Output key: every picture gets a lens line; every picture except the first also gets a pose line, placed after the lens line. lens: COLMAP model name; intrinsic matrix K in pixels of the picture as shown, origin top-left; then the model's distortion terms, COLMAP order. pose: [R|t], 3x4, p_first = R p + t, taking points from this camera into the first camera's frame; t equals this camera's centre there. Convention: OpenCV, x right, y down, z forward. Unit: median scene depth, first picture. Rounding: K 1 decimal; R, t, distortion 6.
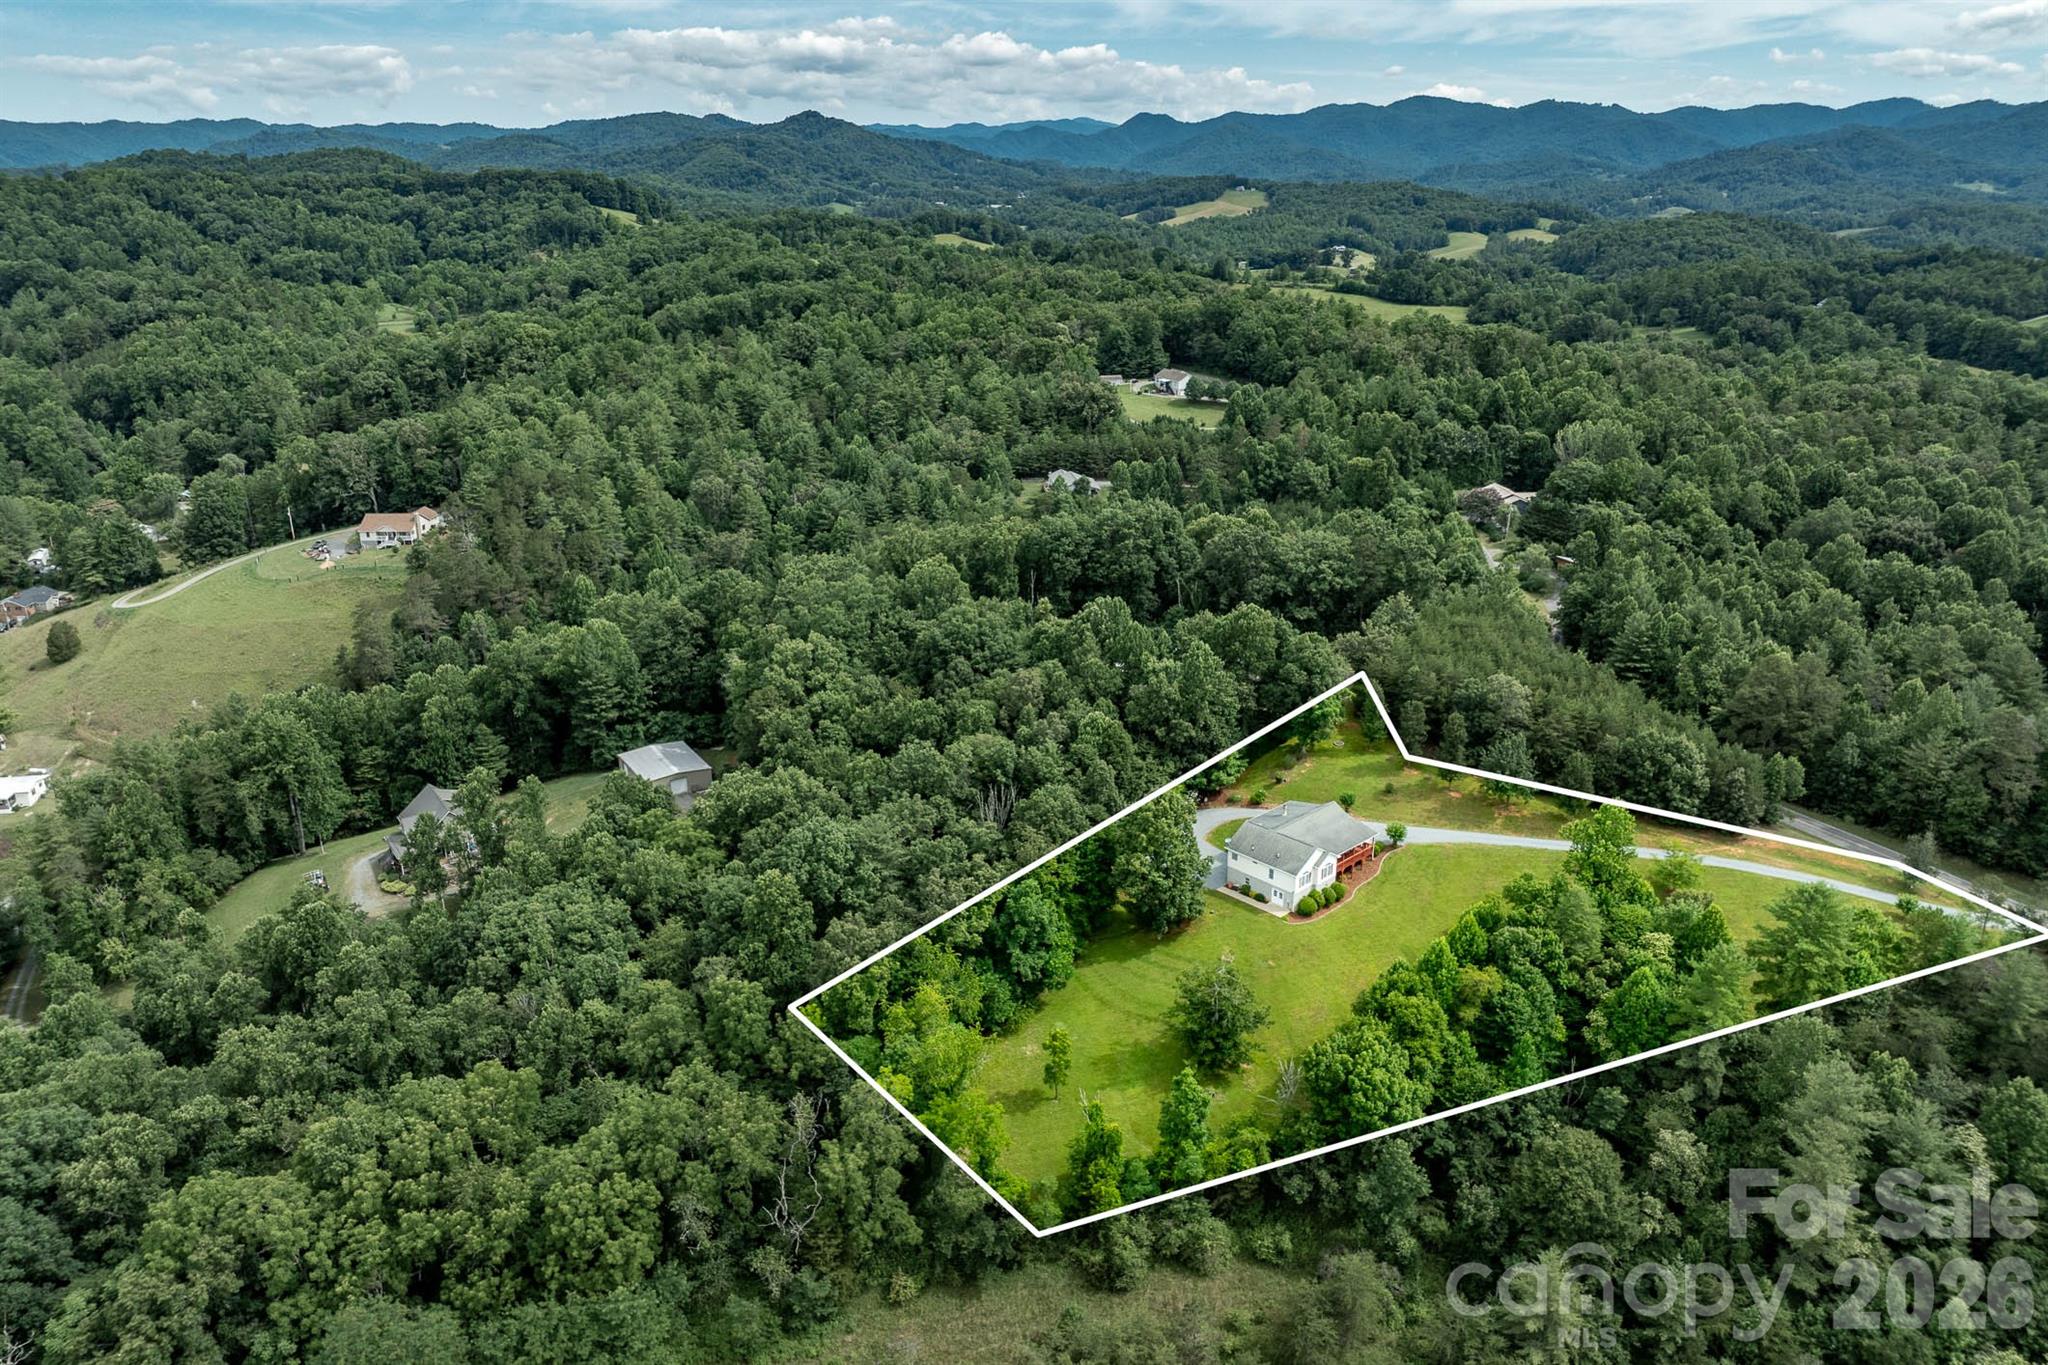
lens RADIAL K [[1444.9, 0, 1017.1], [0, 1444.9, 639.0], [0, 0, 1]] dist [-0.021435, -0.005004]
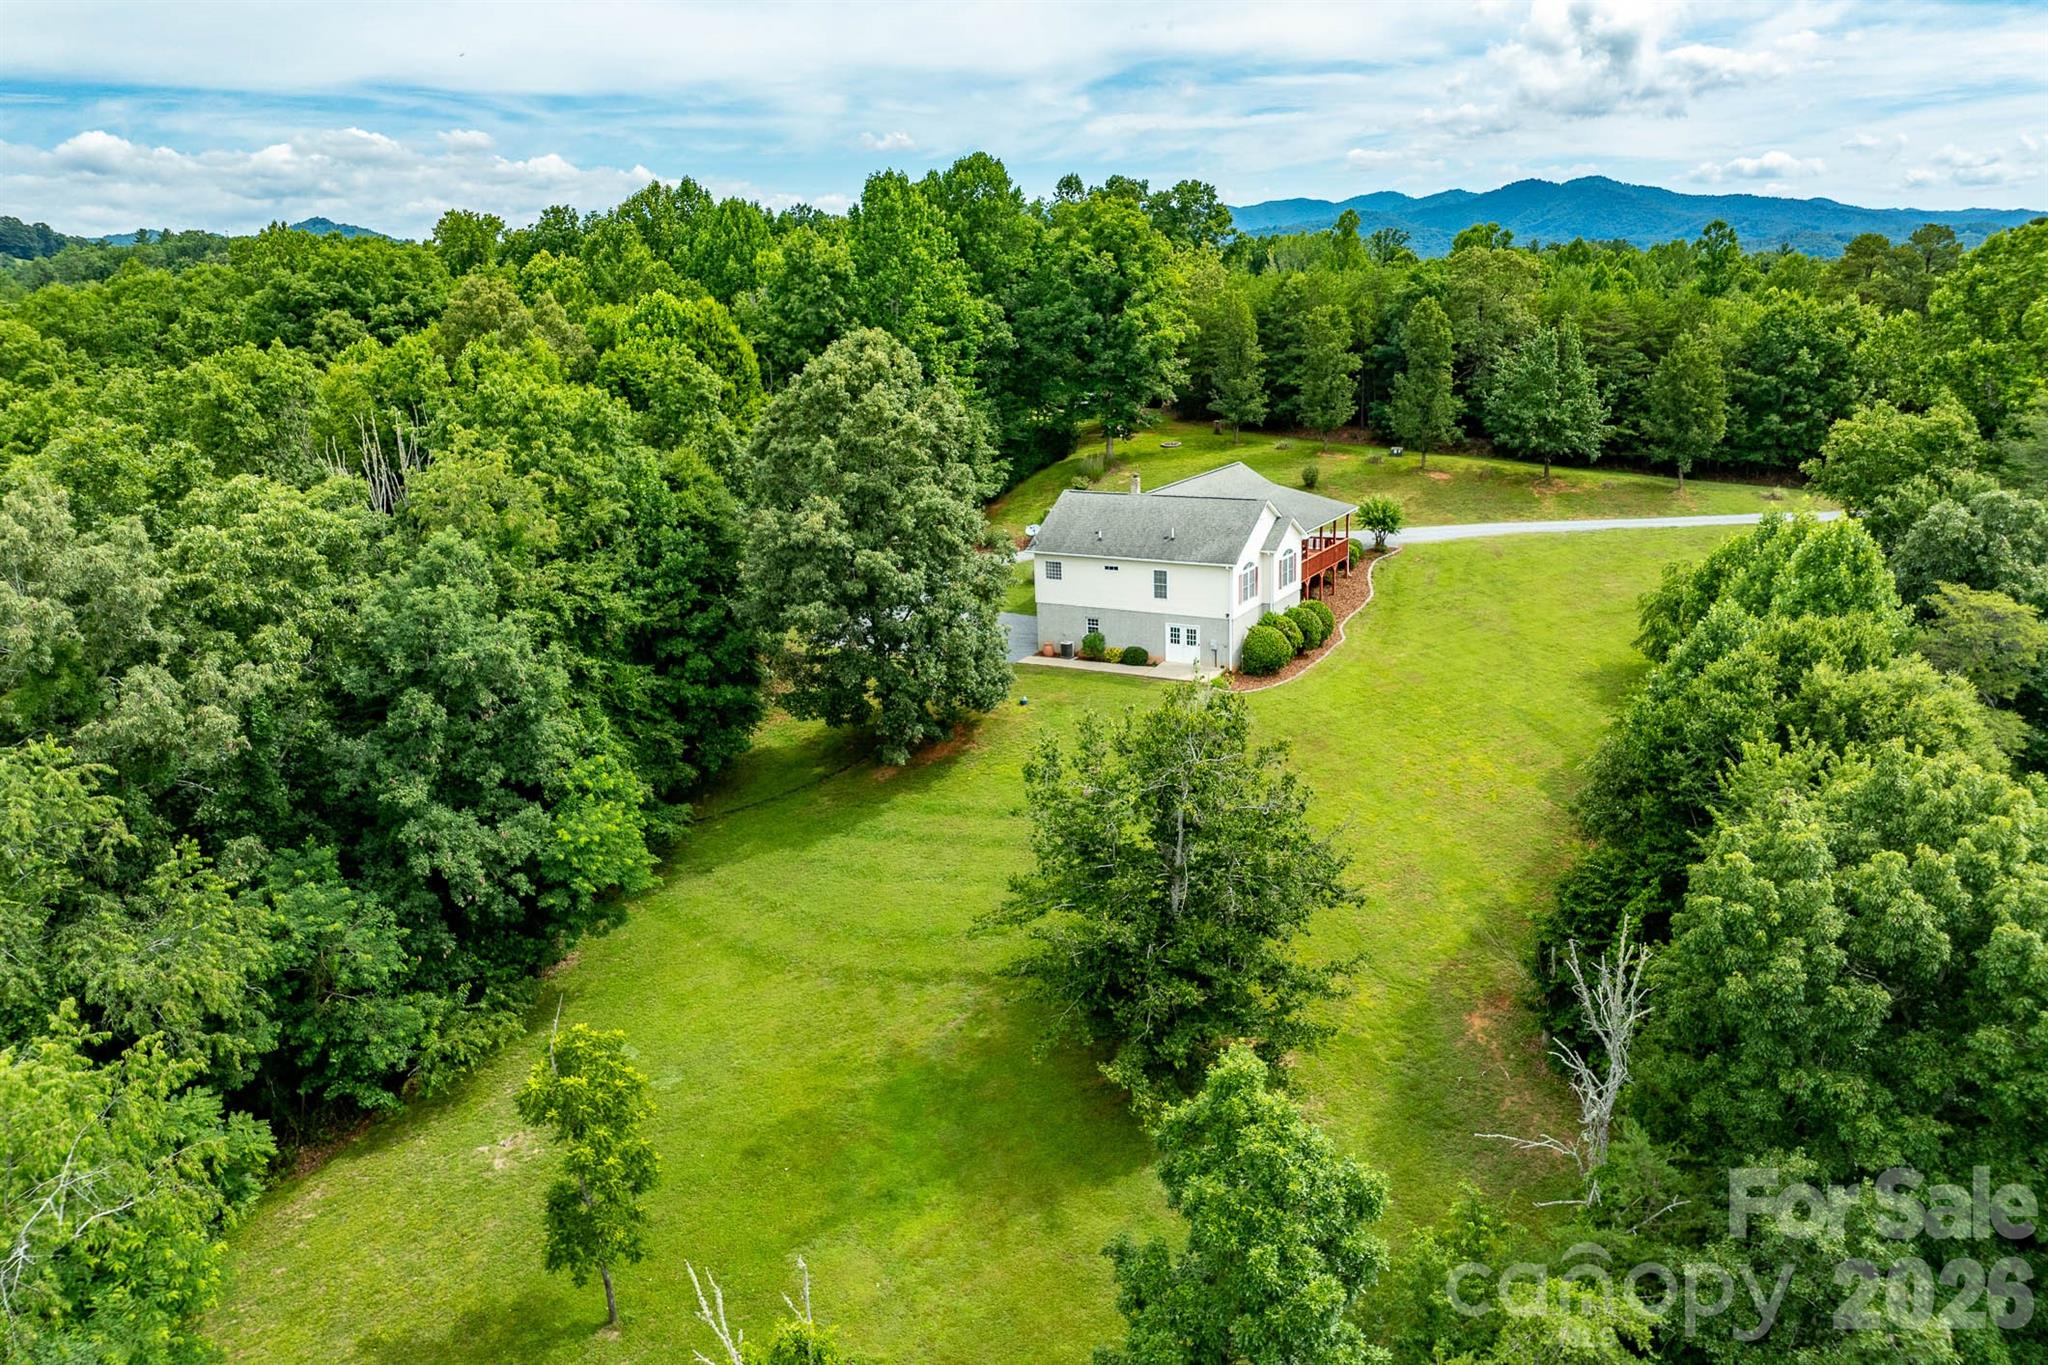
lens RADIAL K [[1444.9, 0, 1017.1], [0, 1444.9, 639.0], [0, 0, 1]] dist [-0.021435, -0.005004]
pose [[0.955896, -0.093683, 0.278365, 0.031920], [0.119019, 0.990016, -0.075521, 0.203516], [-0.268510, 0.105321, 0.957502, 0.650469]]
